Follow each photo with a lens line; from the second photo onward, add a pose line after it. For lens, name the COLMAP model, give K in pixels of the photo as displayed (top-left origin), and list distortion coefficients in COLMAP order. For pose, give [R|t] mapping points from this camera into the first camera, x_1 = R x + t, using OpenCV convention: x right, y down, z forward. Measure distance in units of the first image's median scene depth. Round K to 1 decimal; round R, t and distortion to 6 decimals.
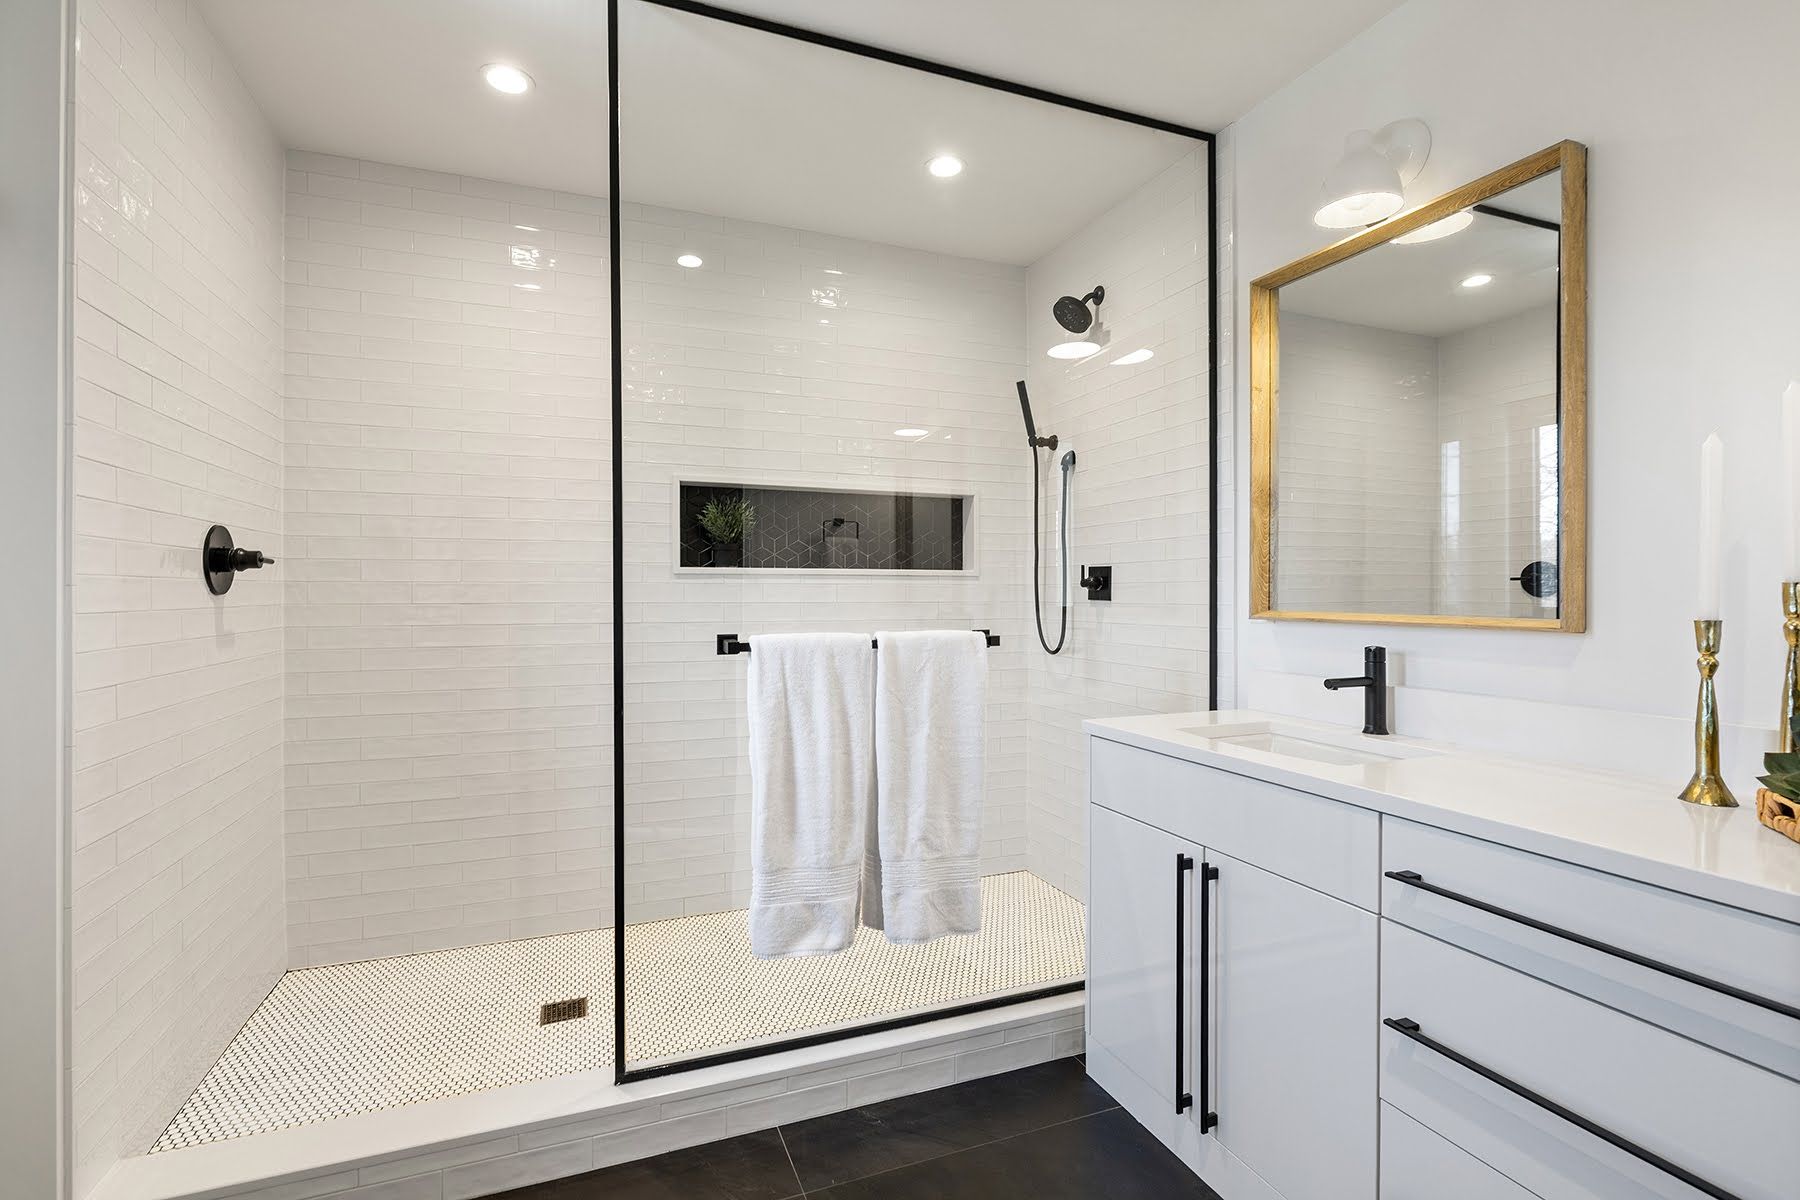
lens RADIAL K [[820.8, 0, 893.6], [0, 820.8, 593.3], [0, 0, 1]] dist [0.002438, 0.000350]
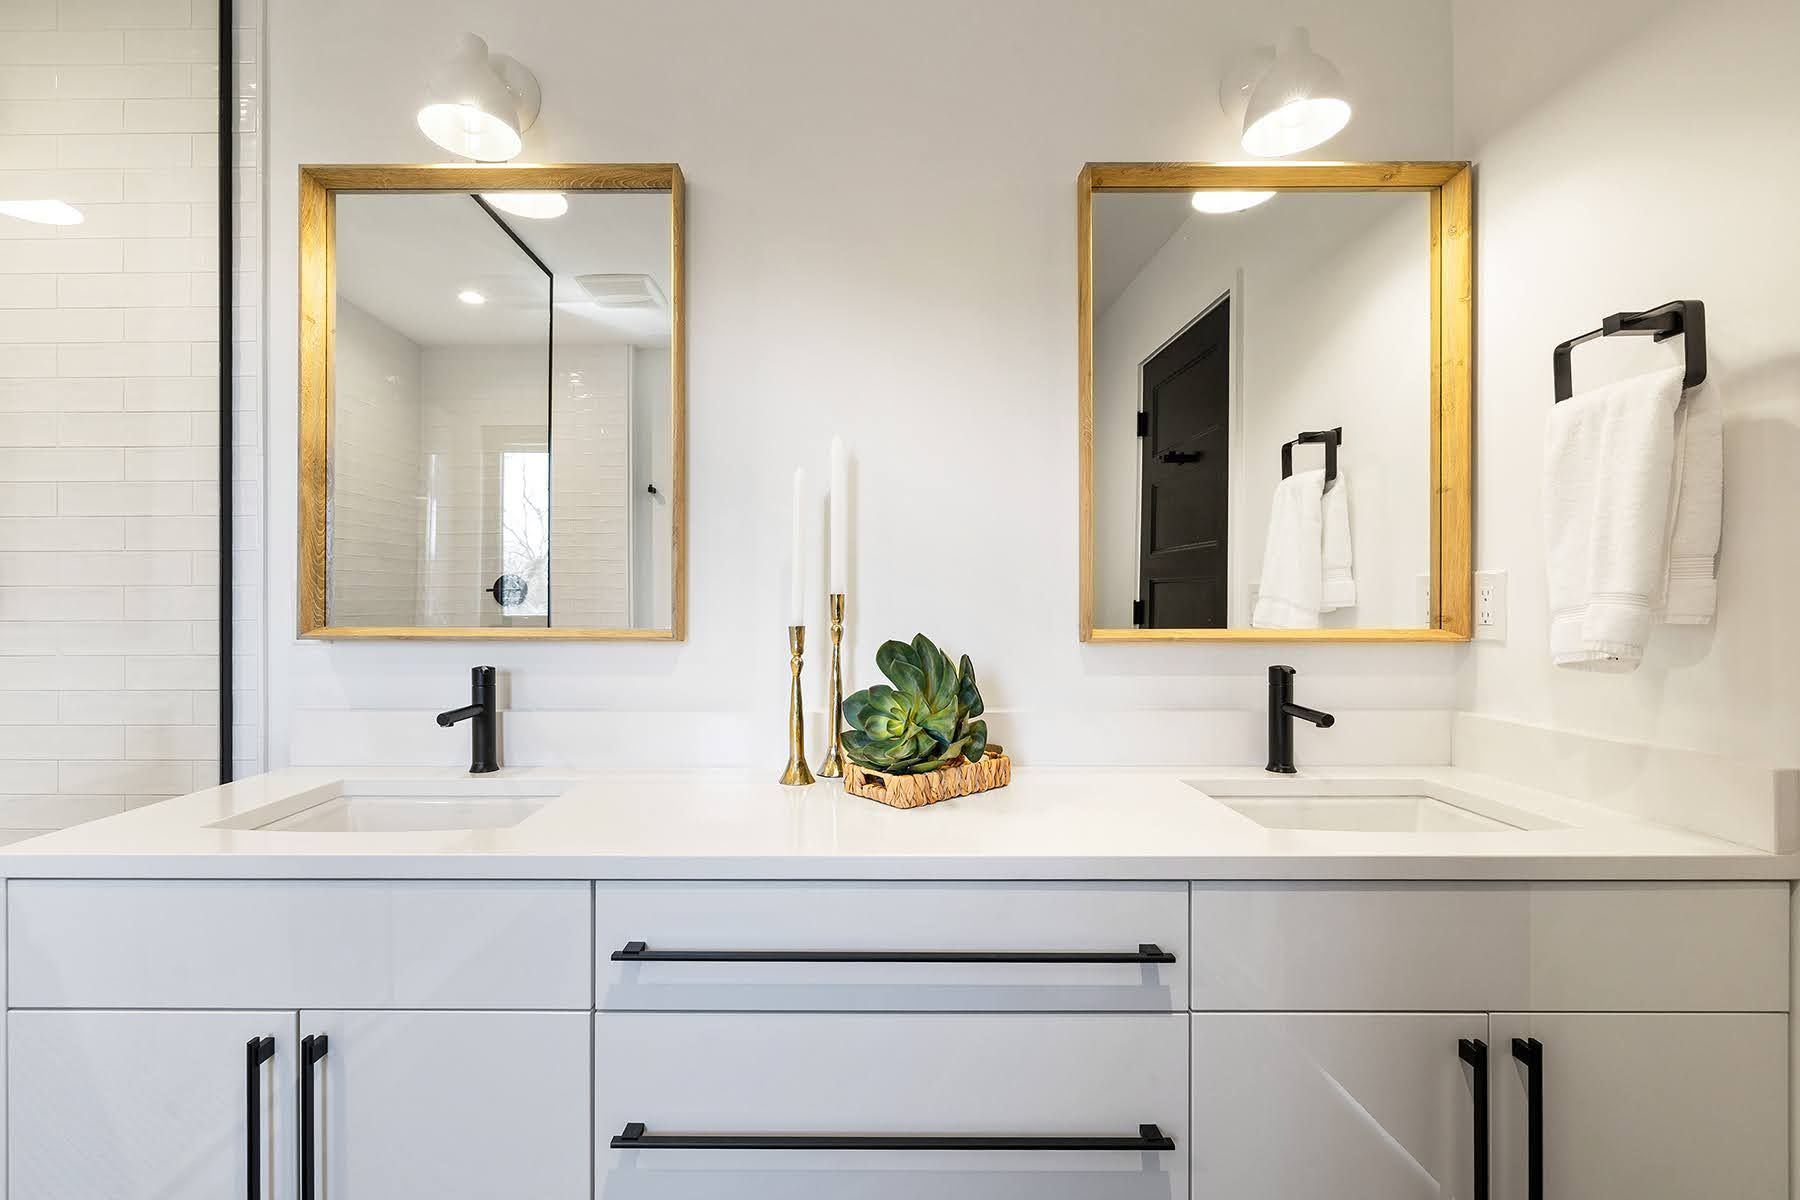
lens RADIAL K [[800.9, 0, 896.6], [0, 800.9, 601.5], [0, 0, 1]] dist [-0.012736, -0.000298]
pose [[0.379996, 0.002229, 0.924986, -0.003072], [0.001838, 0.999993, -0.003165, 0.001739], [-0.924986, 0.002903, 0.379989, 0.302924]]
